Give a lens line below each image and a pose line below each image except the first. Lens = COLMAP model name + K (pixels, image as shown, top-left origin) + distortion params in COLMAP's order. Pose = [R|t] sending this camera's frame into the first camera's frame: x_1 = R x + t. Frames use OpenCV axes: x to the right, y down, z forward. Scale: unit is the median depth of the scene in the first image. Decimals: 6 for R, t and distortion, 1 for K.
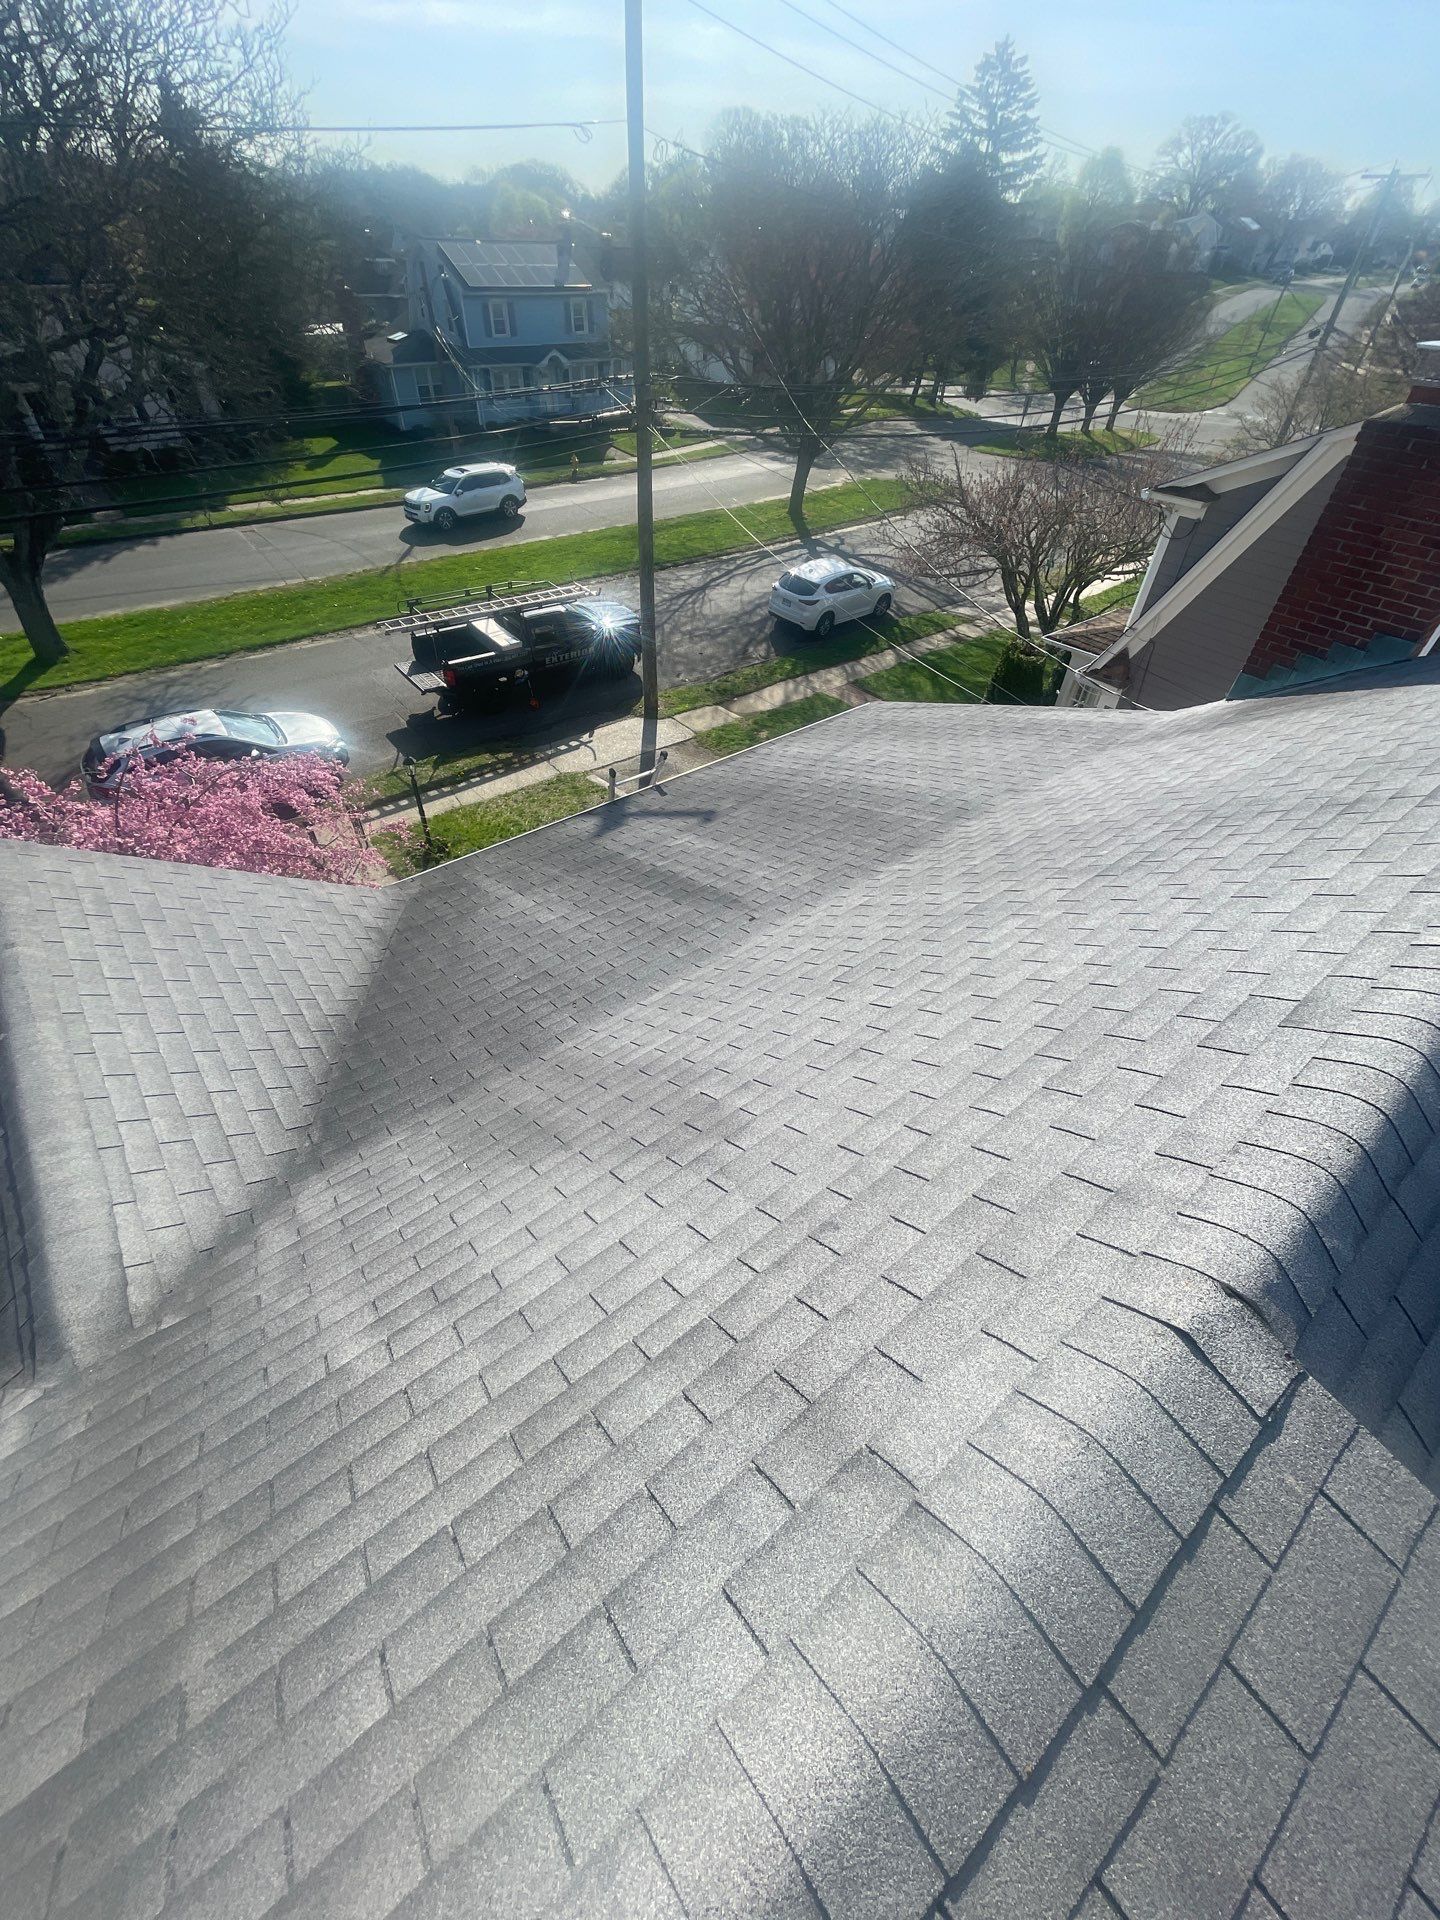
lens RADIAL K [[771.5, 0, 718.0], [0, 771.5, 956.2], [0, 0, 1]] dist [-0.001620, 0.000340]
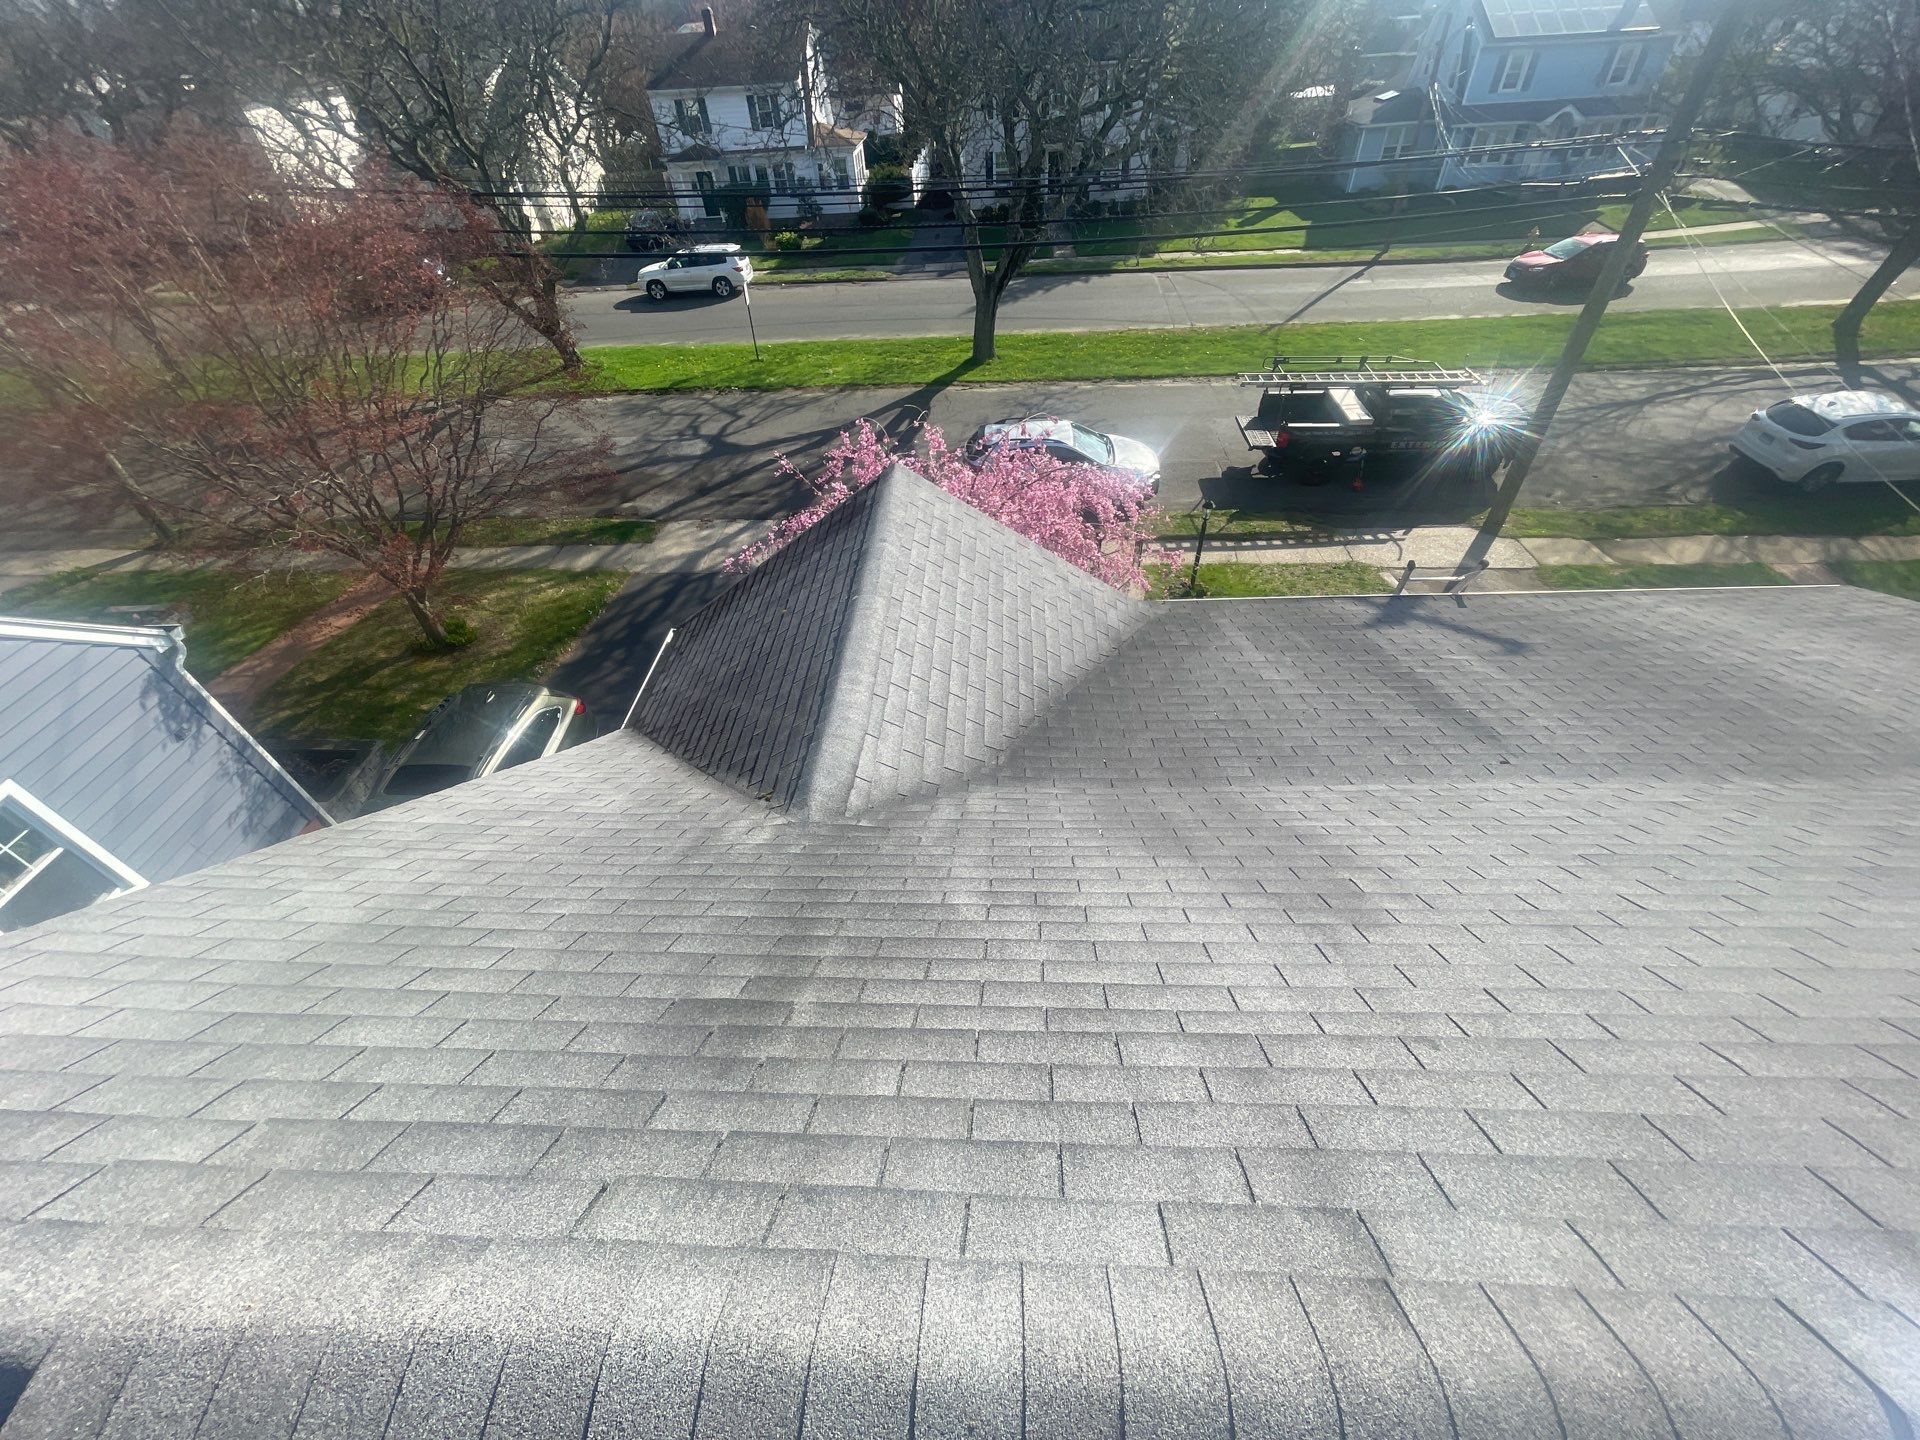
lens RADIAL K [[771.5, 0, 958.6], [0, 771.5, 719.7], [0, 0, 1]] dist [-0.001620, 0.000340]
pose [[0.750206, 0.397697, -0.528232, 0.018054], [-0.397590, 0.909656, 0.120200, 0.036362], [0.528312, 0.119845, 0.840549, -0.023585]]
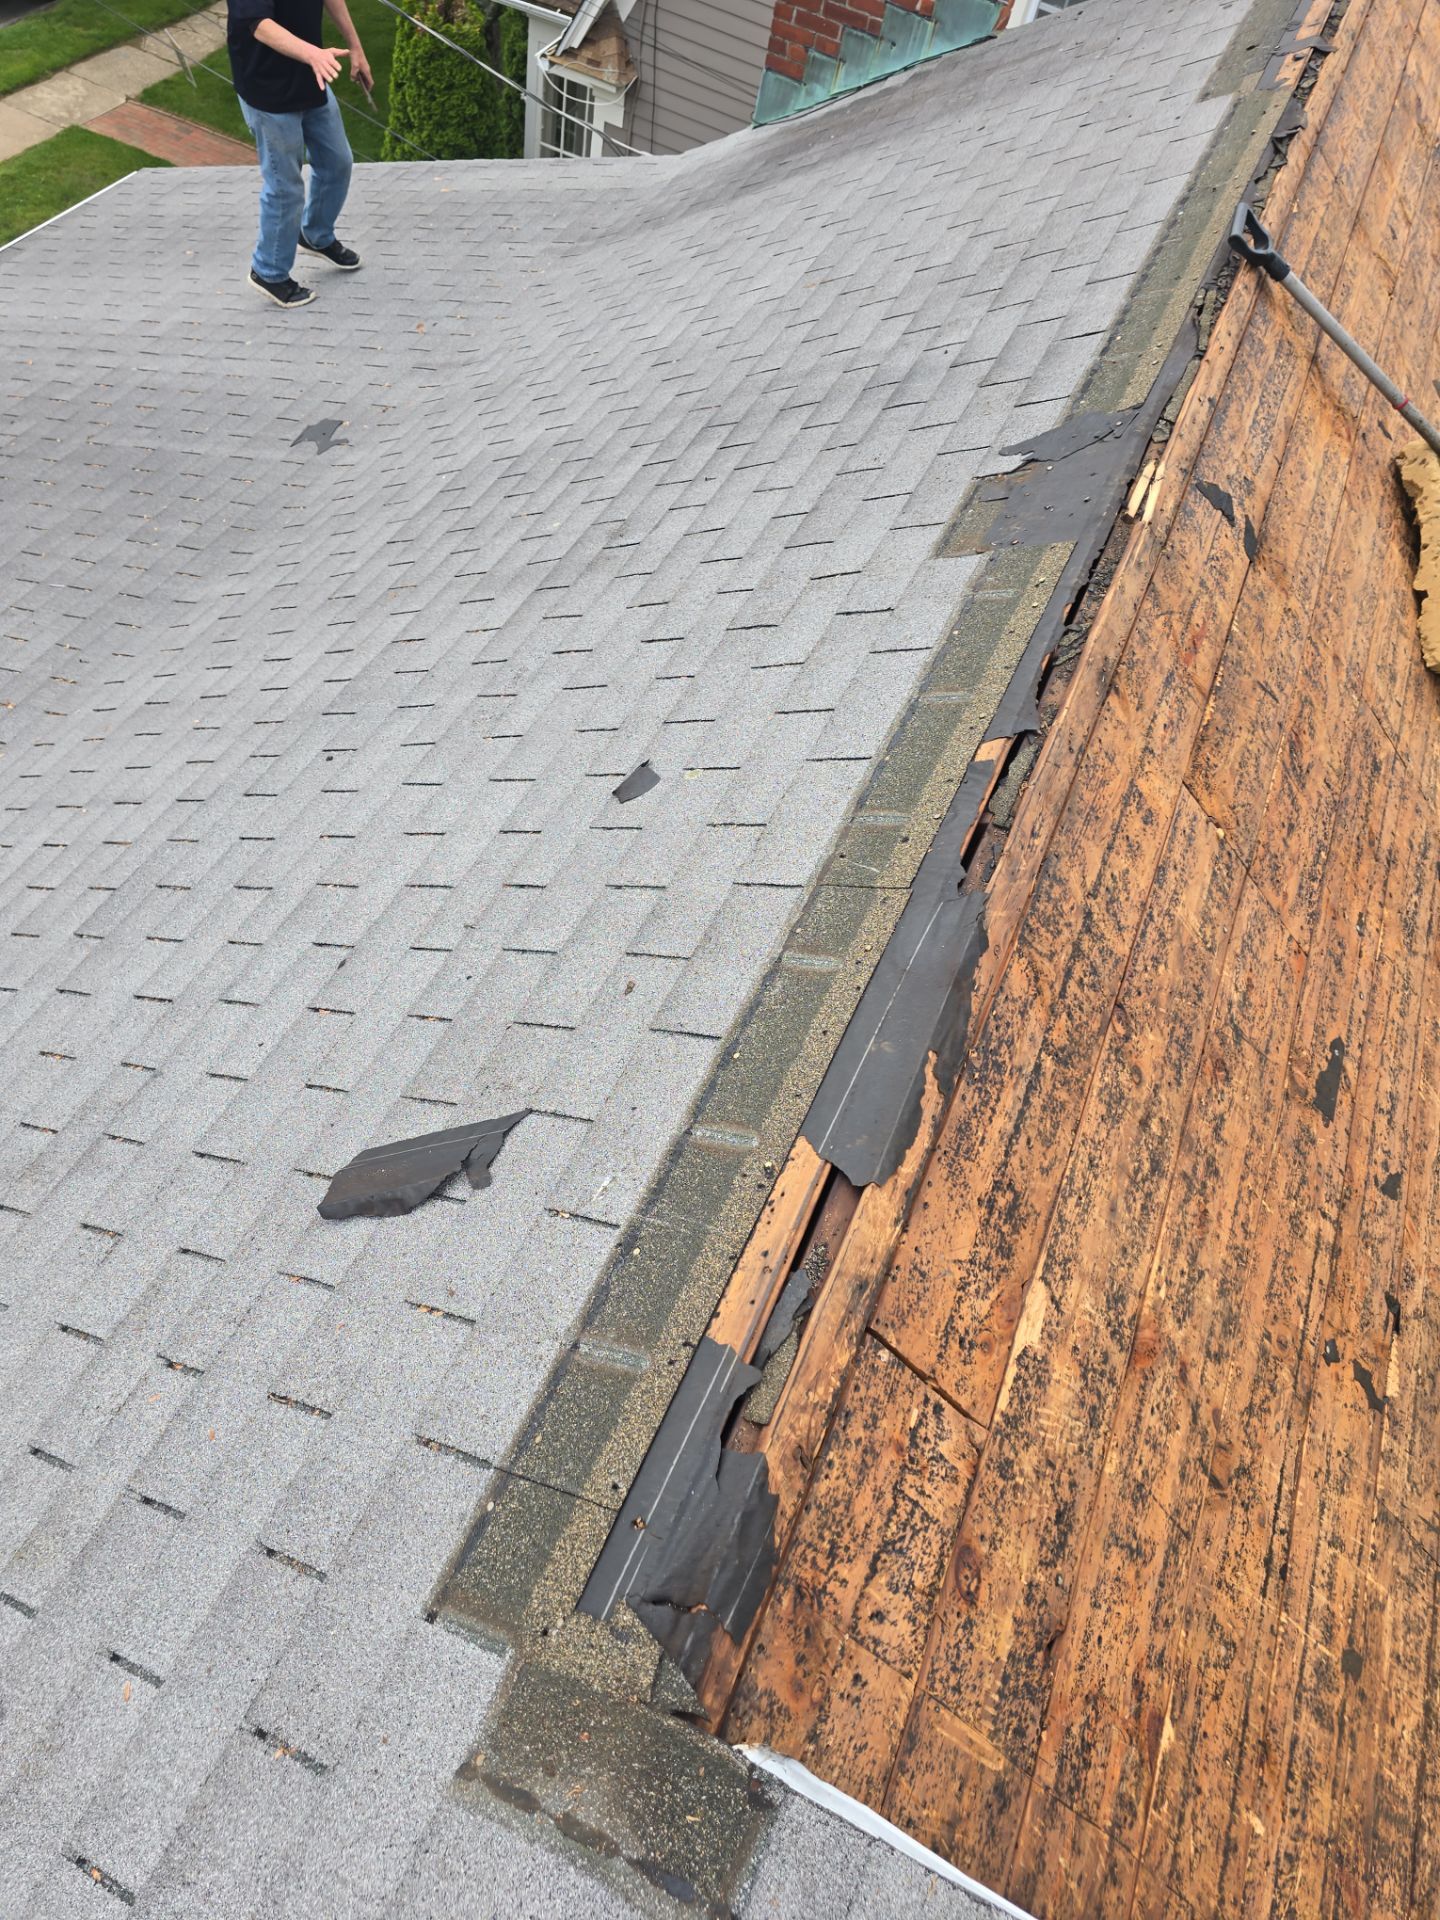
lens RADIAL K [[1285.0, 0, 727.6], [0, 1285.0, 946.0], [0, 0, 1]] dist [0.055849, -0.045658]
pose [[0.878098, -0.314809, 0.360332, 0.120226], [0.213836, 0.931878, 0.293049, -0.063353], [-0.428040, -0.180274, 0.885598, 0.061813]]
